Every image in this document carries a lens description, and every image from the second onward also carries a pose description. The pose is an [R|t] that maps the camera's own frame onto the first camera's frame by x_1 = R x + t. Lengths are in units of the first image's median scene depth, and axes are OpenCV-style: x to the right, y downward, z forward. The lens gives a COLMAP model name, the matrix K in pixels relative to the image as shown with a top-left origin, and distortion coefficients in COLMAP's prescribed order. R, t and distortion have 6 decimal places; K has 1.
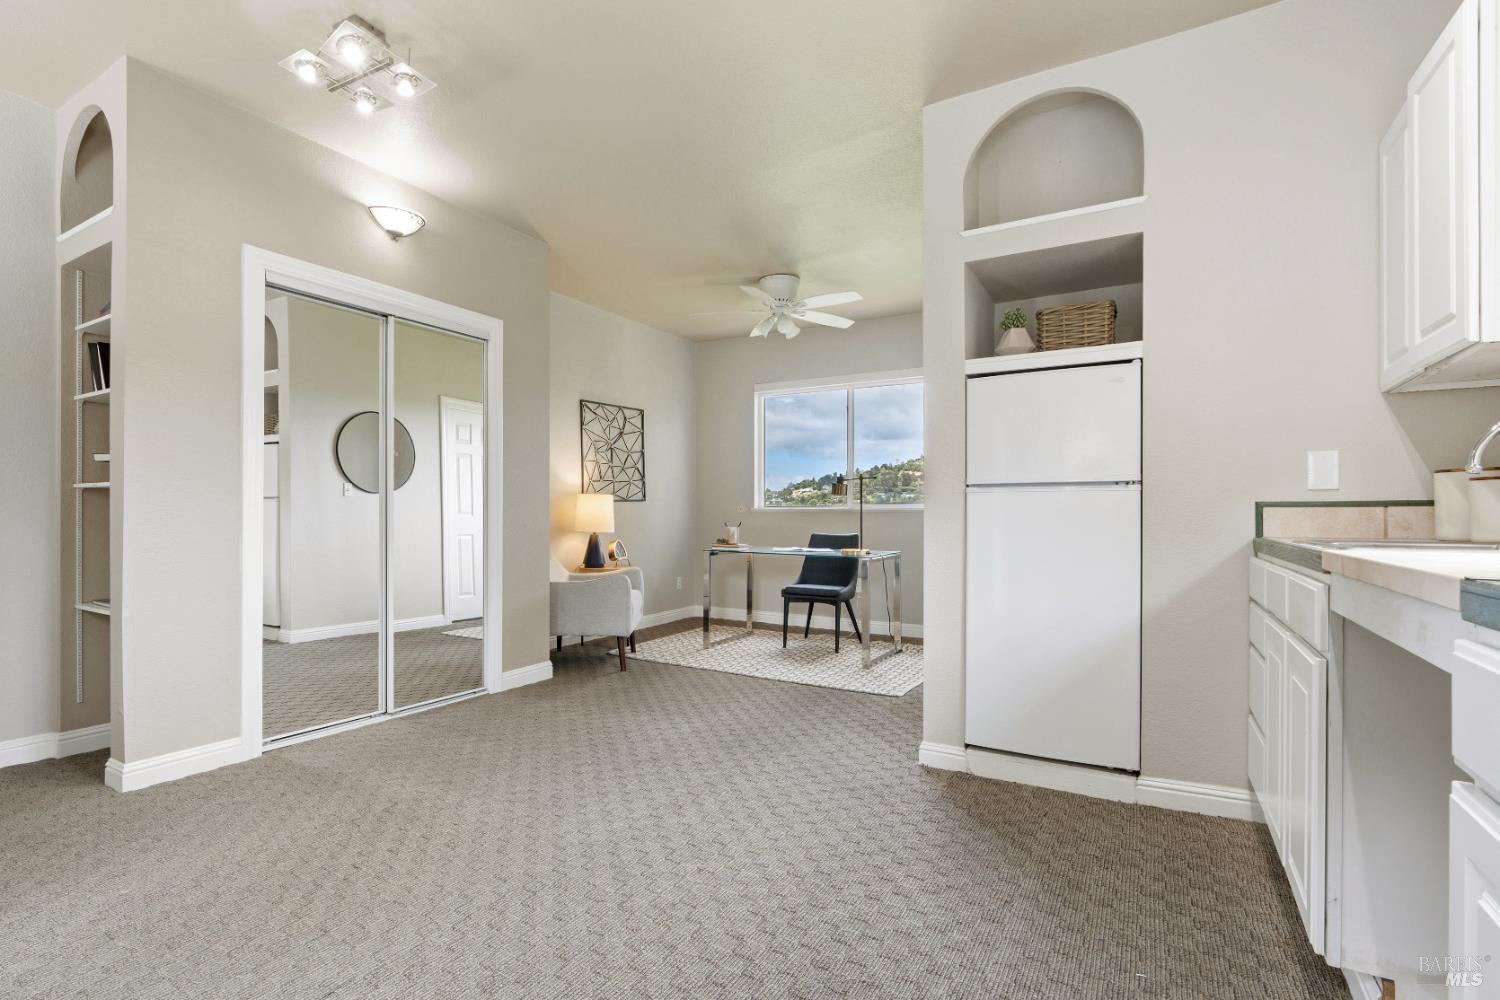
lens RADIAL K [[715.7, 0, 712.5], [0, 715.7, 521.5], [0, 0, 1]] dist [-0.002476, -0.000337]
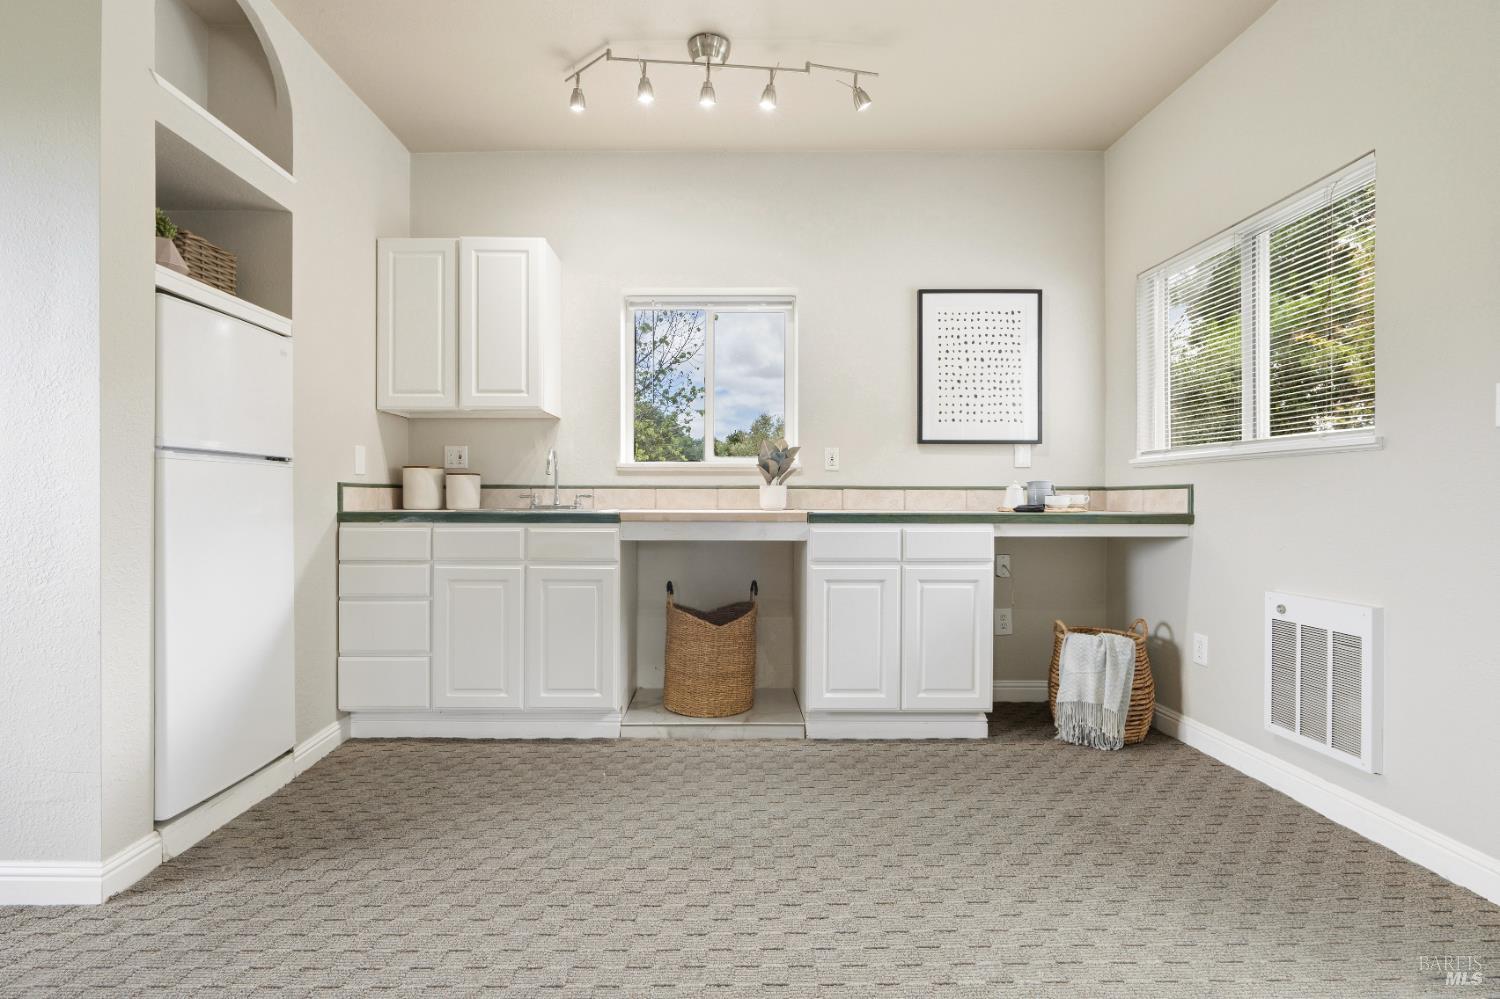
lens RADIAL K [[663.6, 0, 772.0], [0, 663.6, 498.8], [0, 0, 1]] dist [-0.000026, 0.000188]
pose [[-0.550033, -0.003235, 0.835137, -0.358996], [0.001505, 0.999987, 0.004865, -0.002036], [-0.835142, 0.003933, -0.550021, 0.613147]]
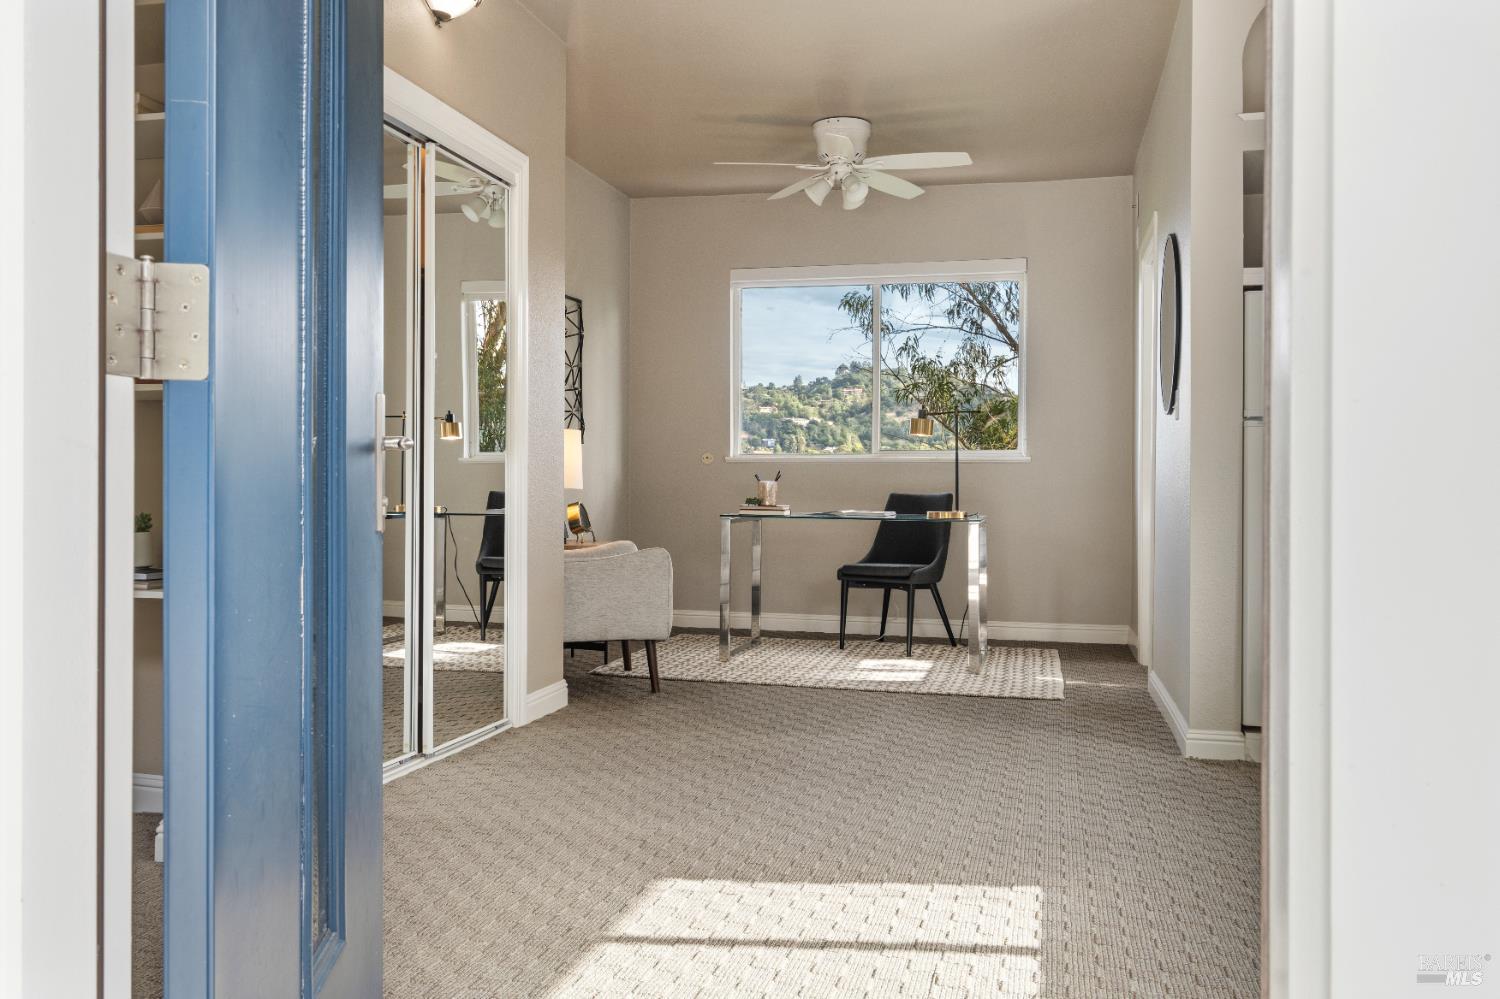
lens RADIAL K [[1248.5, 0, 750.0], [0, 1248.5, 499.5], [0, 0, 1]] dist [0.002124, 0.001812]
pose [[0.947953, 0.000491, 0.318410, -0.471523], [-0.000727, 1.000000, 0.000622, 0.031811], [-0.318409, -0.000822, 0.947953, -0.144711]]
